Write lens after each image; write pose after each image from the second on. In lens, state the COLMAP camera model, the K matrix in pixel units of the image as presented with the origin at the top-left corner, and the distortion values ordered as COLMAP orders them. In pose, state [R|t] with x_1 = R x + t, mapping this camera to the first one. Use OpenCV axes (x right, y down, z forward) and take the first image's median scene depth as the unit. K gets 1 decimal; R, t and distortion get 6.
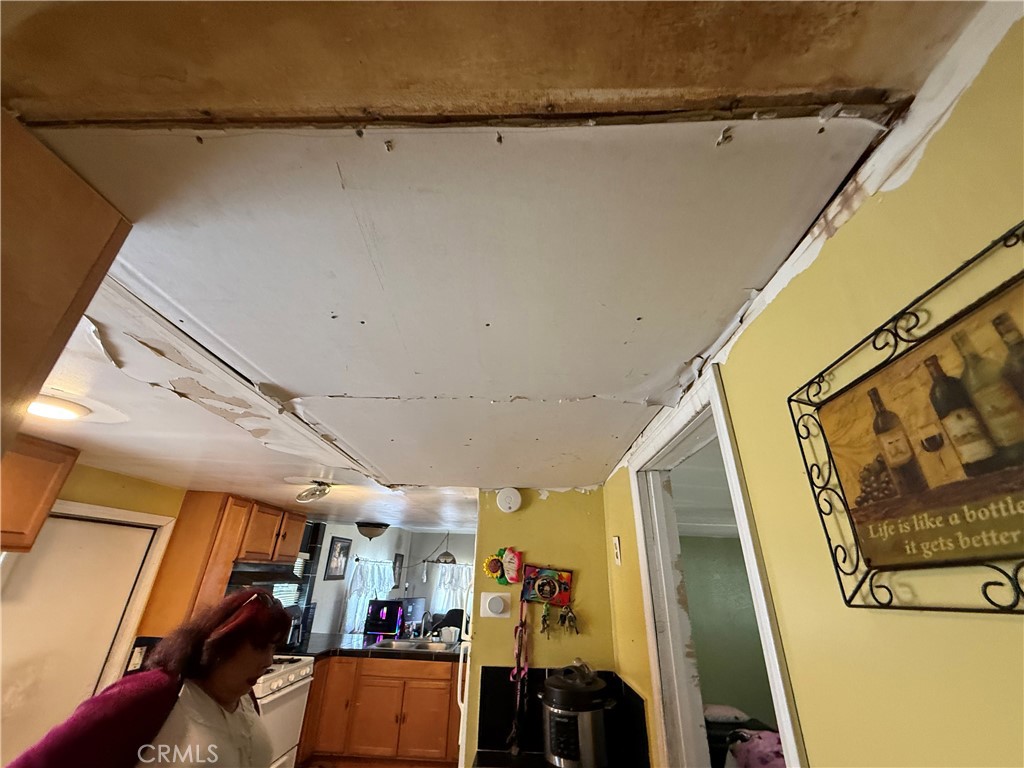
lens RADIAL K [[409.5, 0, 509.3], [0, 409.5, 384.0], [0, 0, 1]] dist [0.000011, -0.000131]
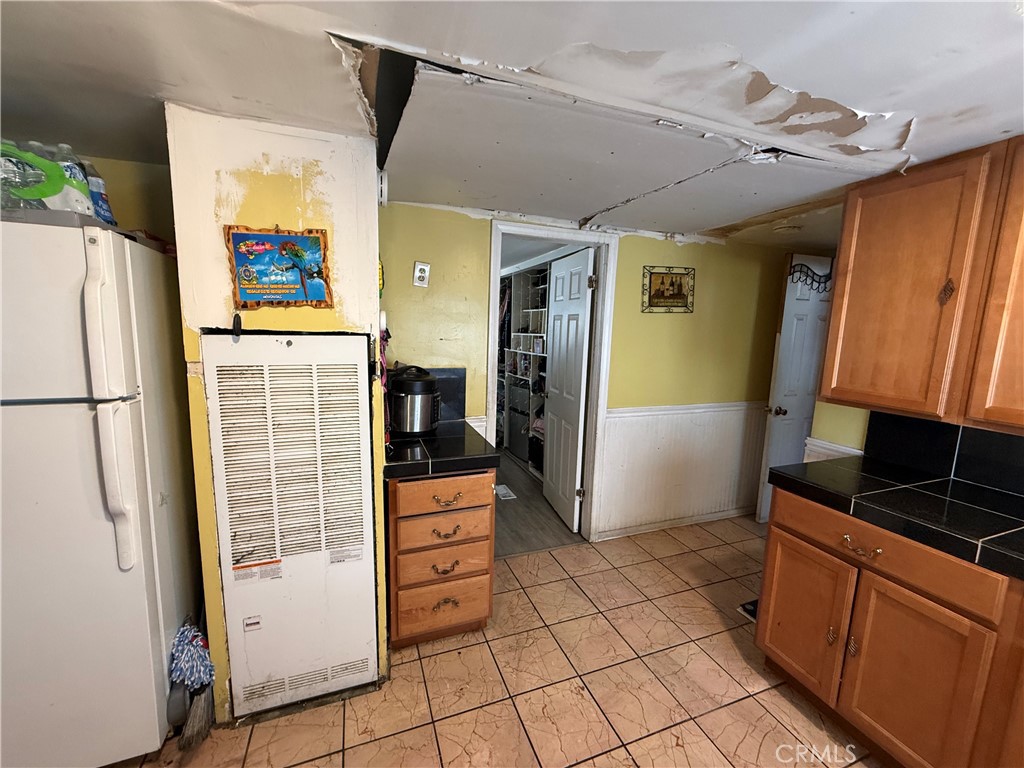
lens RADIAL K [[409.5, 0, 509.3], [0, 409.5, 384.0], [0, 0, 1]] dist [0.000011, -0.000131]
pose [[-0.378801, -0.166299, 0.910415, -3.096858], [-0.428791, 0.903304, -0.013410, 1.981818], [-0.820151, -0.395457, -0.413480, 3.840449]]
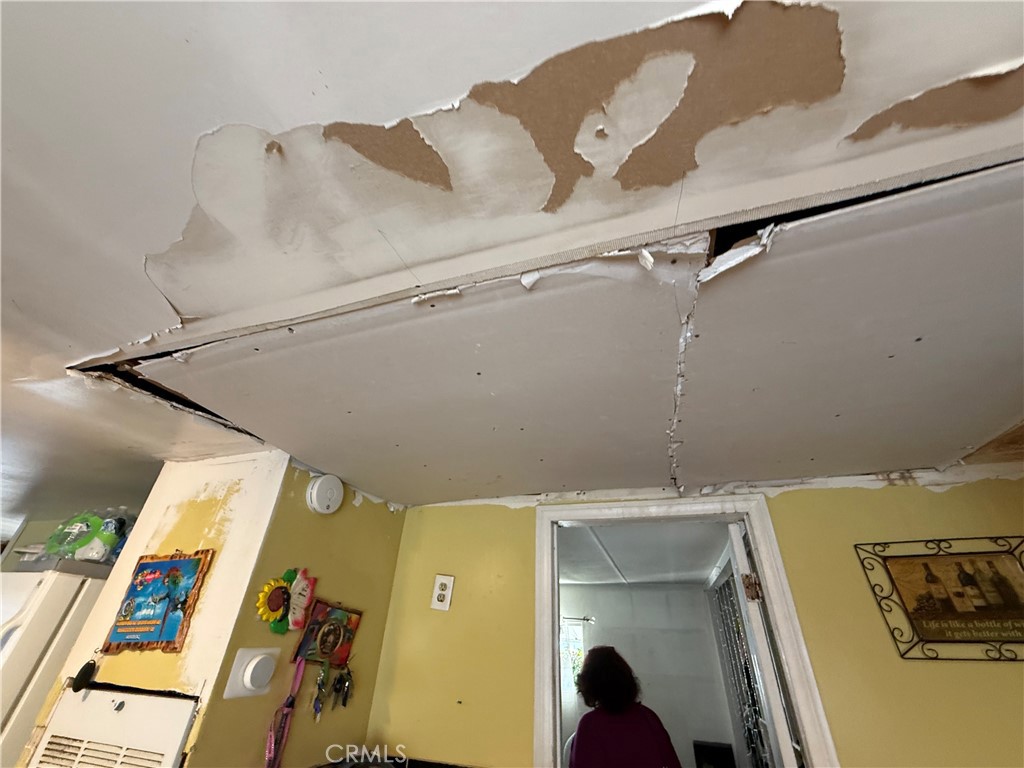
lens RADIAL K [[409.5, 0, 509.3], [0, 409.5, 384.0], [0, 0, 1]] dist [0.000011, -0.000131]
pose [[0.291340, 0.490952, 0.821028, -2.060449], [-0.438574, 0.831297, -0.341465, 0.916208], [-0.850161, -0.260599, 0.457508, 1.998249]]
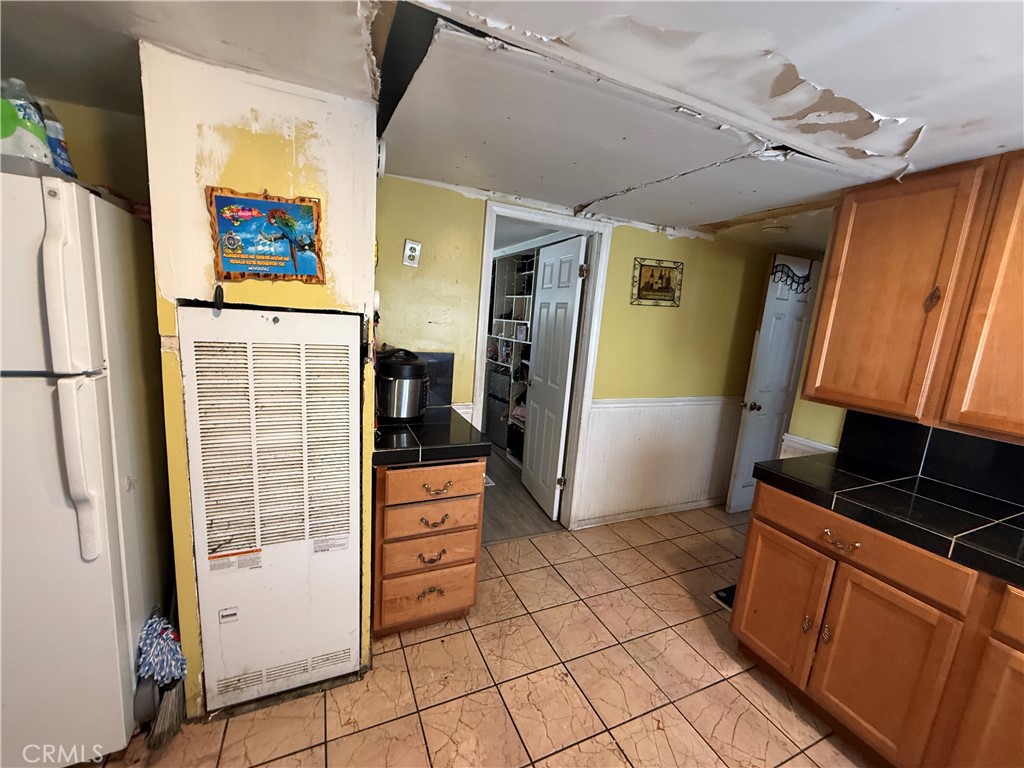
lens RADIAL K [[409.5, 0, 509.3], [0, 409.5, 384.0], [0, 0, 1]] dist [0.000011, -0.000131]
pose [[-0.435271, -0.211668, 0.875063, -2.959591], [-0.459875, 0.887874, -0.013983, 2.044534], [-0.773986, -0.408506, -0.483806, 3.956409]]
